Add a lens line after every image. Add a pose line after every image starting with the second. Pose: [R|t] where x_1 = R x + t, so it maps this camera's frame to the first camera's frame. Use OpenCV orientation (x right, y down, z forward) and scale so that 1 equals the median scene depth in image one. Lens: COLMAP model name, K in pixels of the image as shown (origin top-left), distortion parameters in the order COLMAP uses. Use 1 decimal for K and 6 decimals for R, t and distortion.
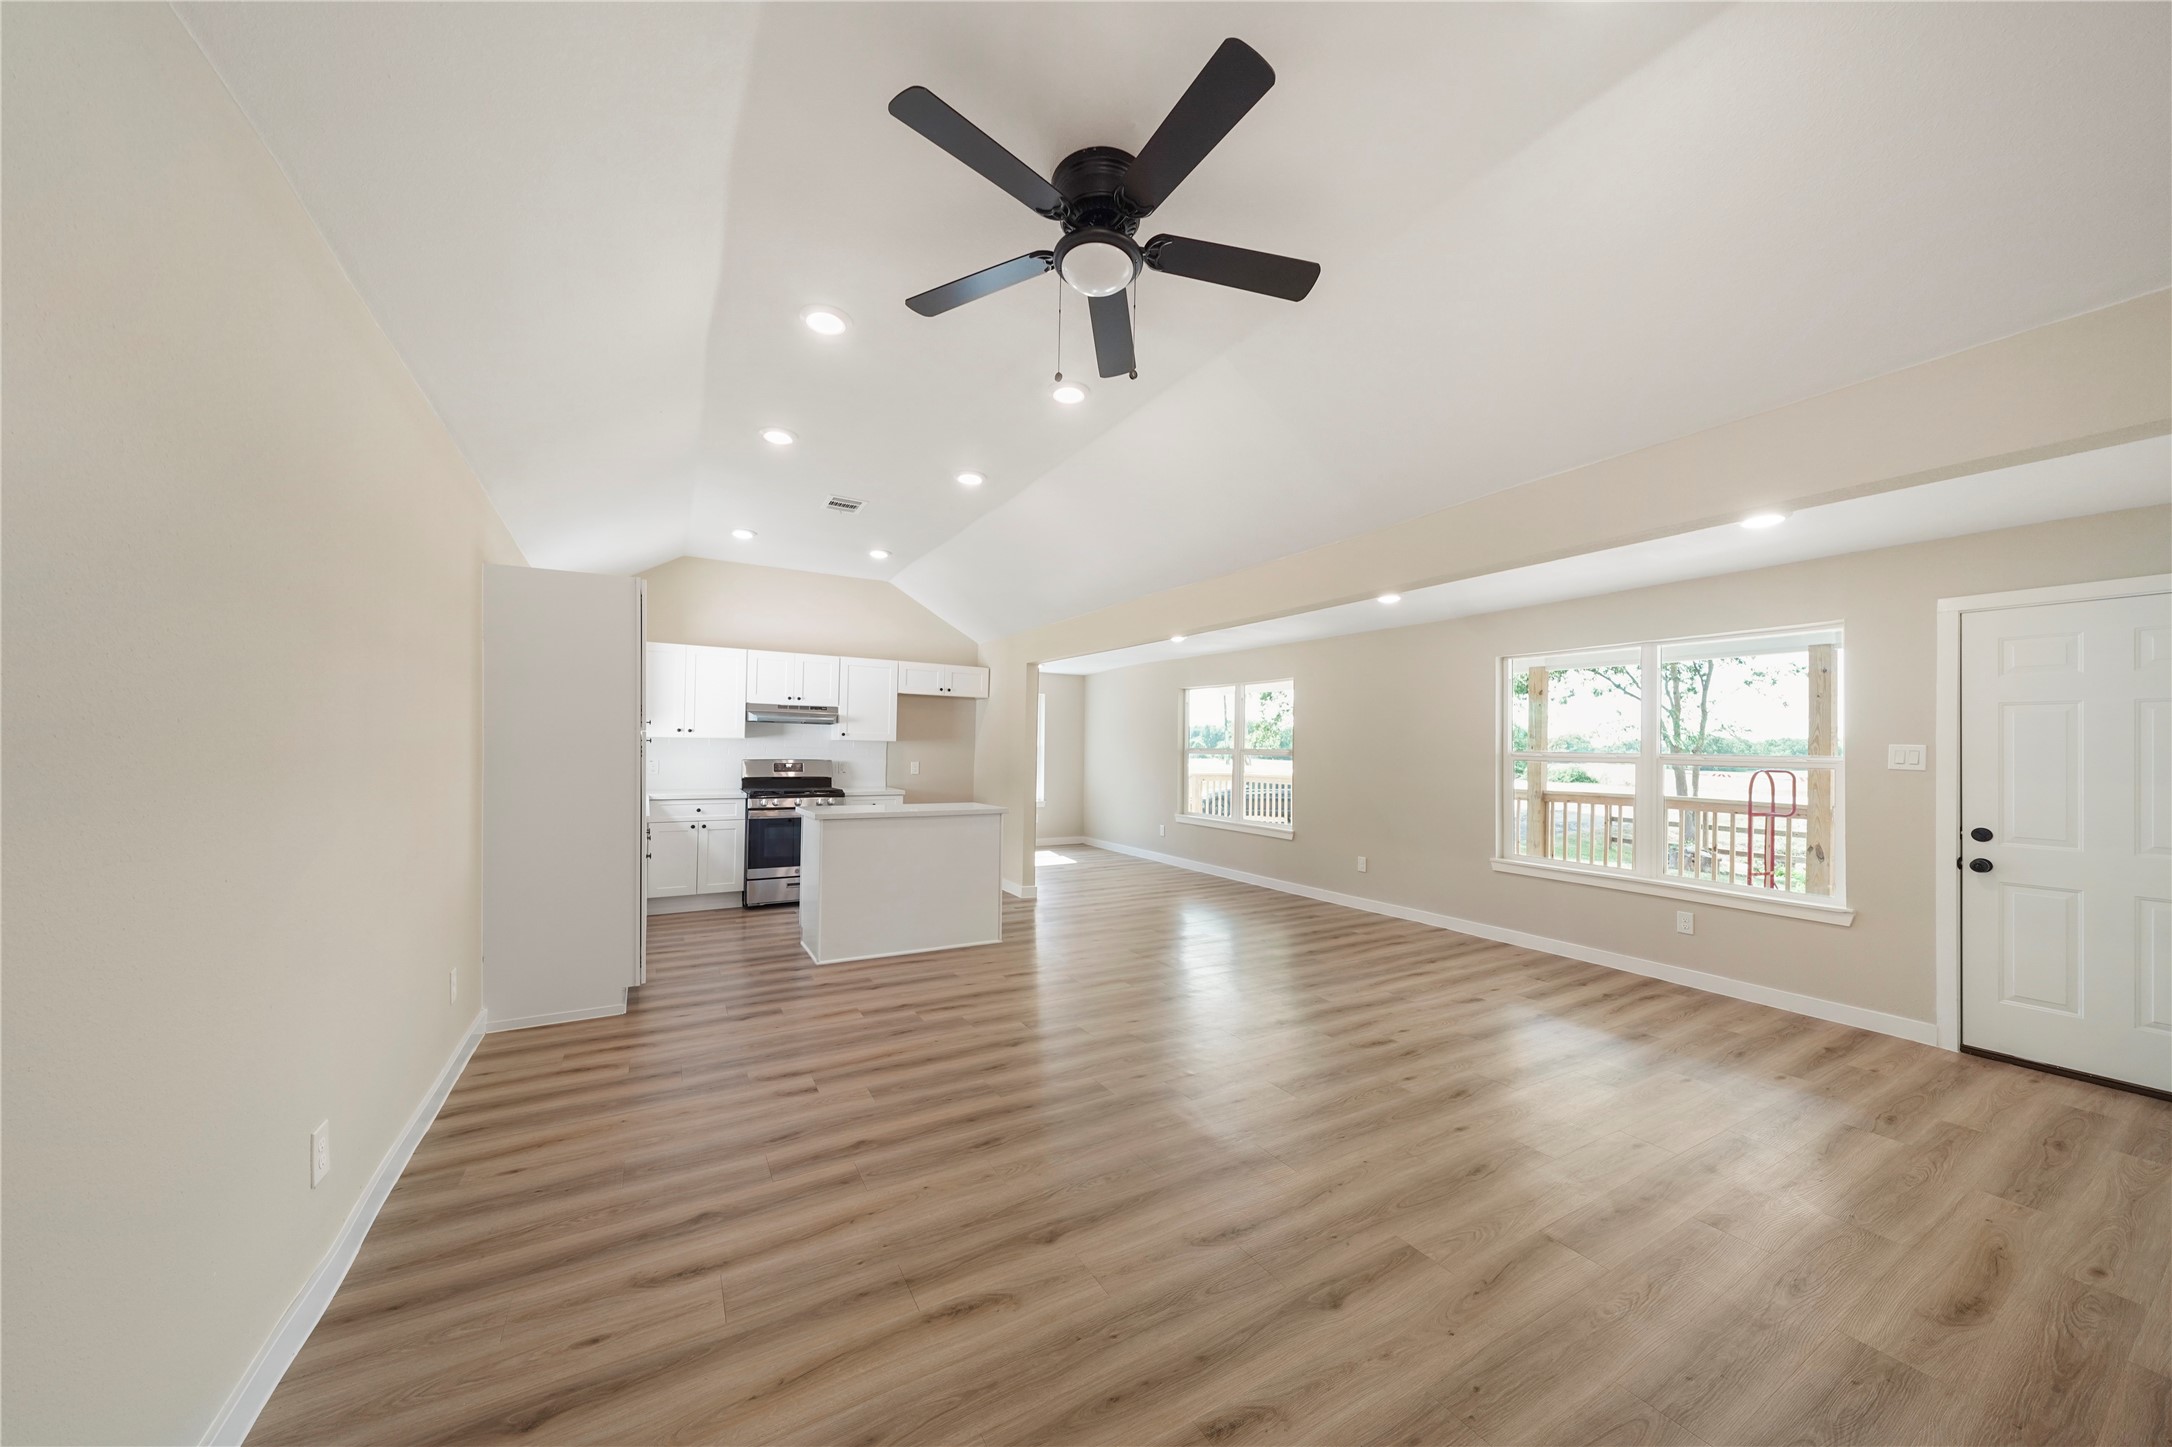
lens RADIAL K [[748.2, 0, 1089.1], [0, 748.2, 726.3], [0, 0, 1]] dist [0.000032, -0.000006]
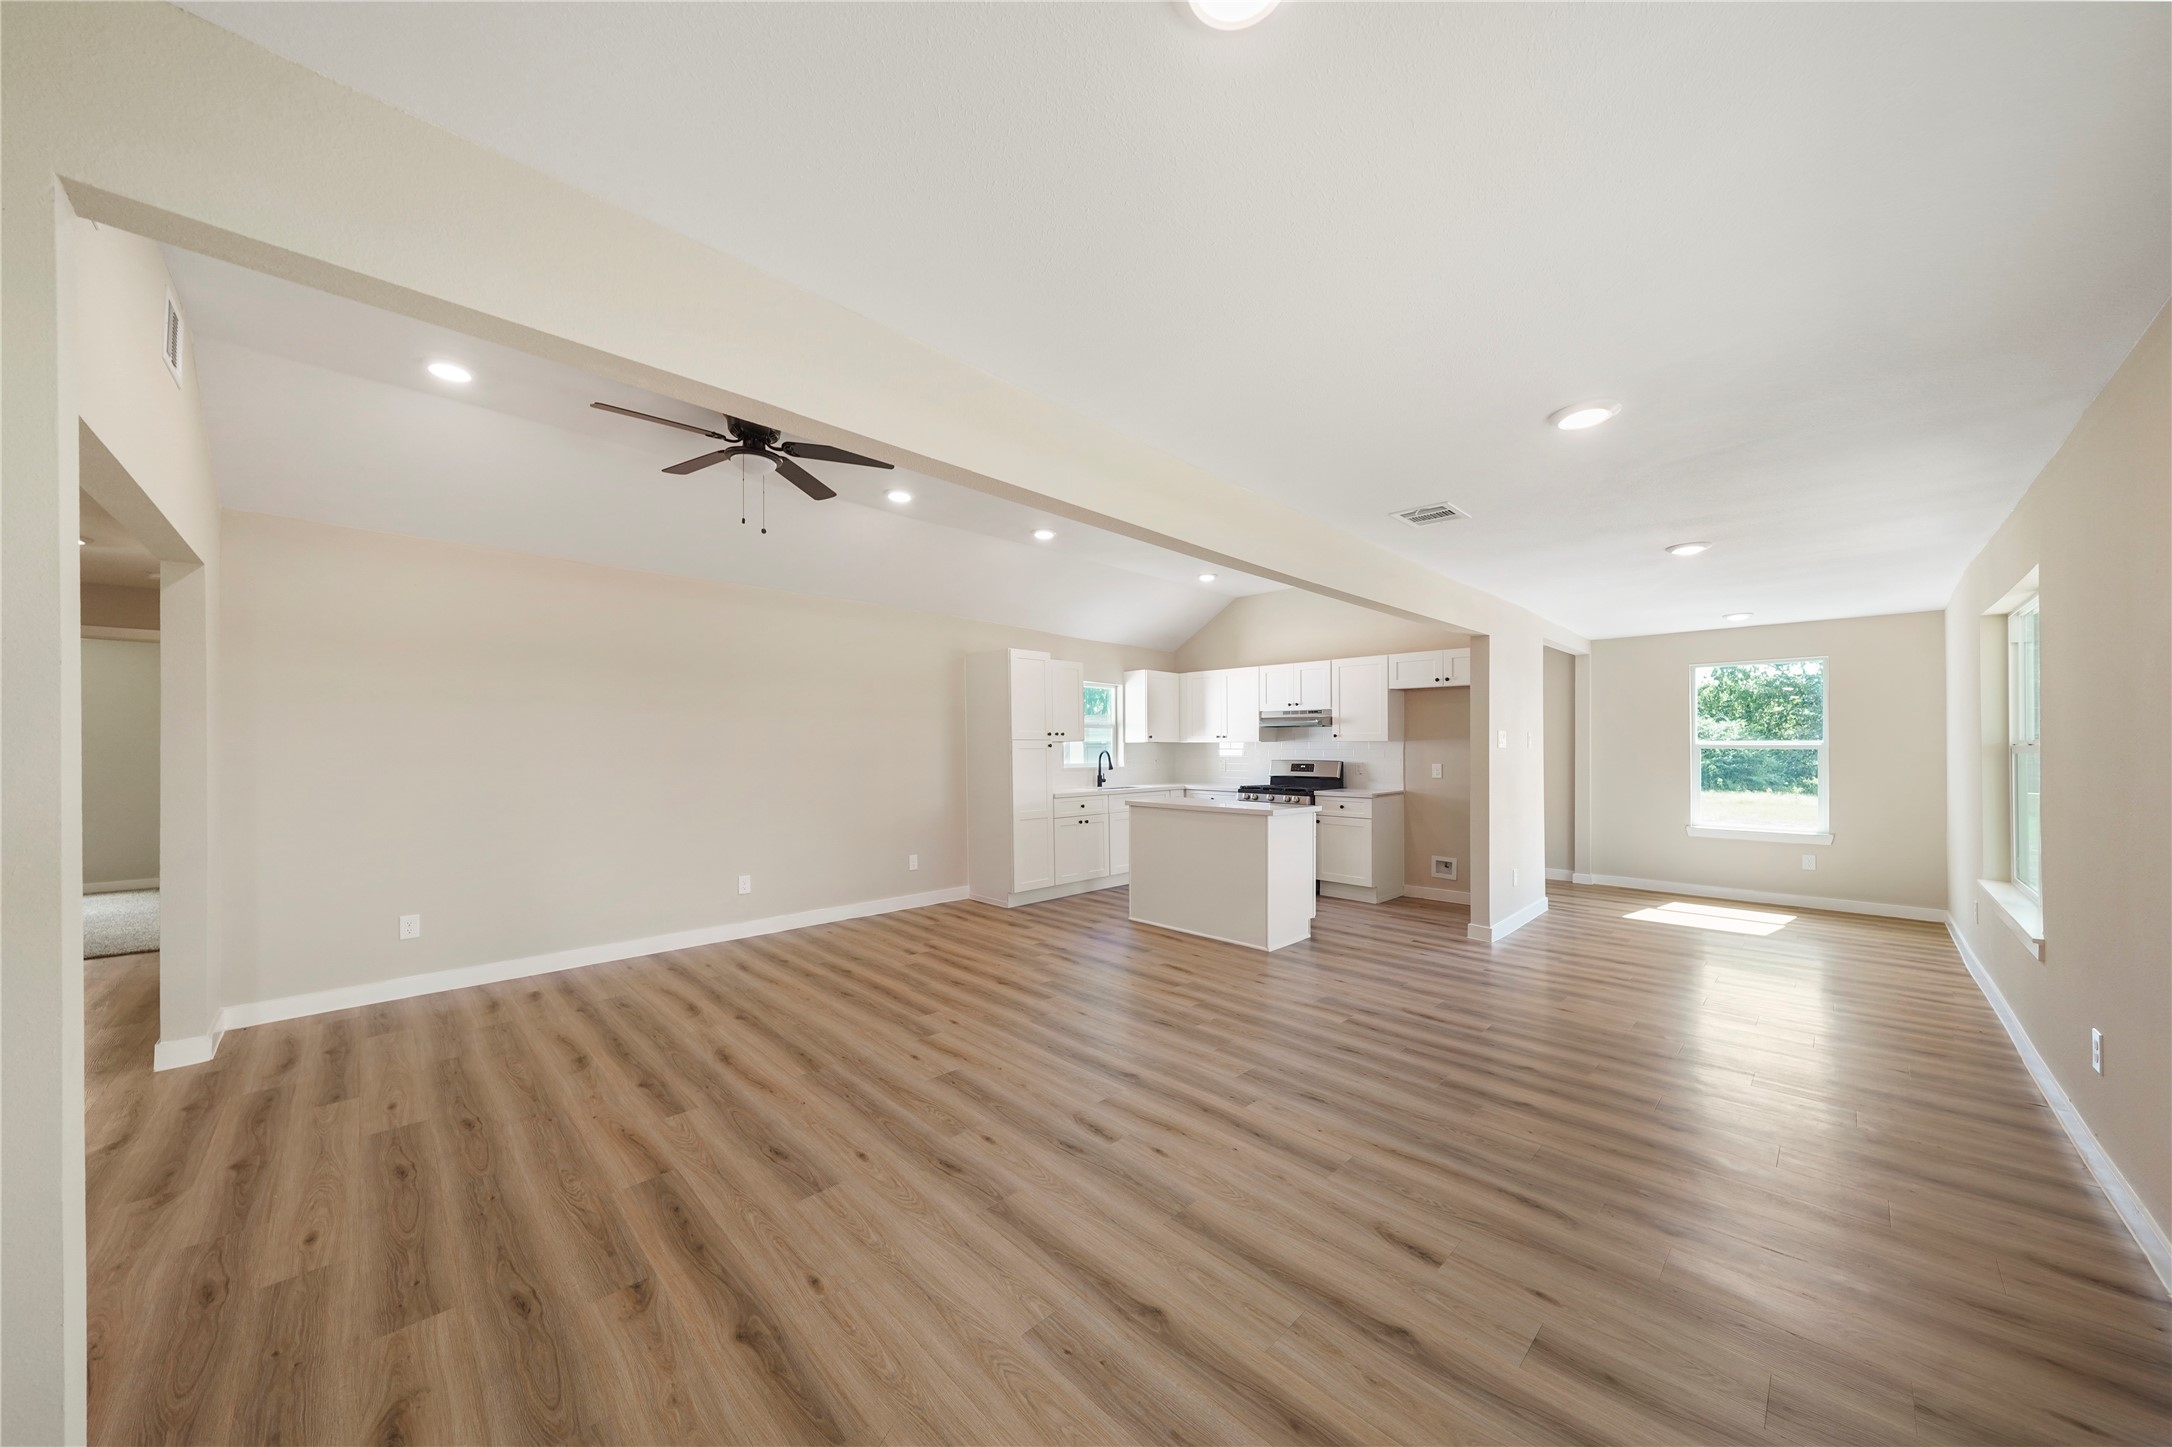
lens RADIAL K [[758.7, 0, 1083.3], [0, 758.7, 751.6], [0, 0, 1]] dist [0.000179, 0.000038]
pose [[0.229808, -0.011218, -0.973171, 1.072250], [0.033809, 0.999422, -0.003537, 0.043706], [0.972649, -0.032089, 0.230054, 0.782173]]
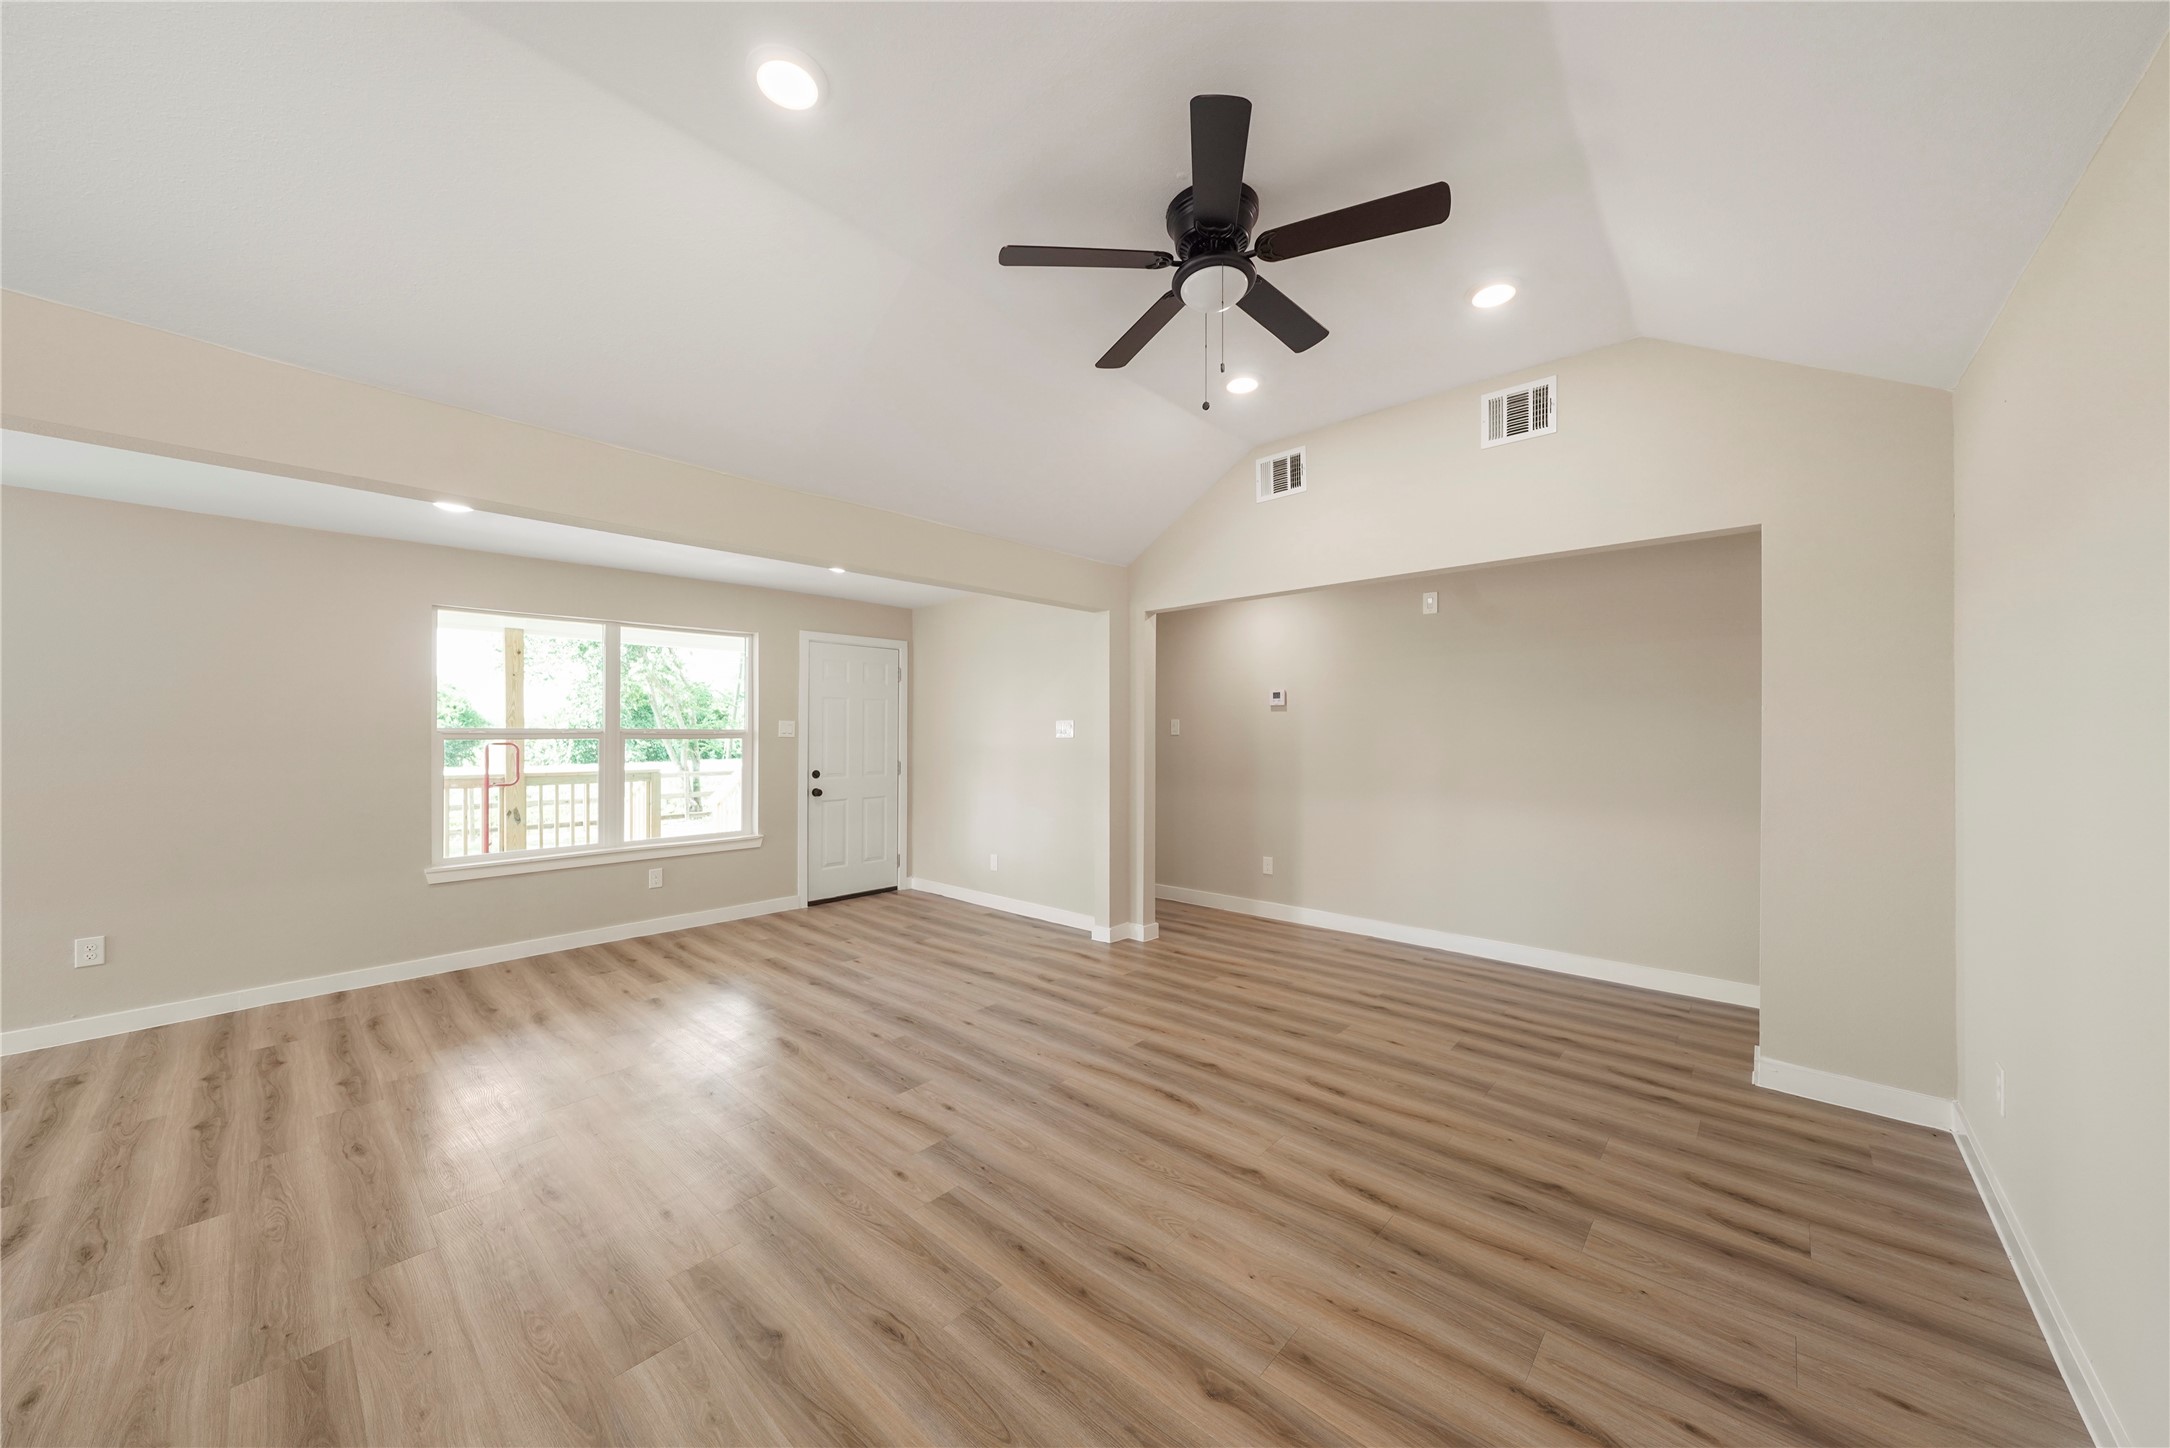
lens RADIAL K [[747.6, 0, 1088.1], [0, 747.6, 726.8], [0, 0, 1]] dist [0.000032, -0.000006]
pose [[-0.297427, -0.011252, 0.954678, -0.575381], [-0.029581, 0.999559, 0.002565, 0.014557], [-0.954286, -0.027478, -0.297629, 0.880952]]
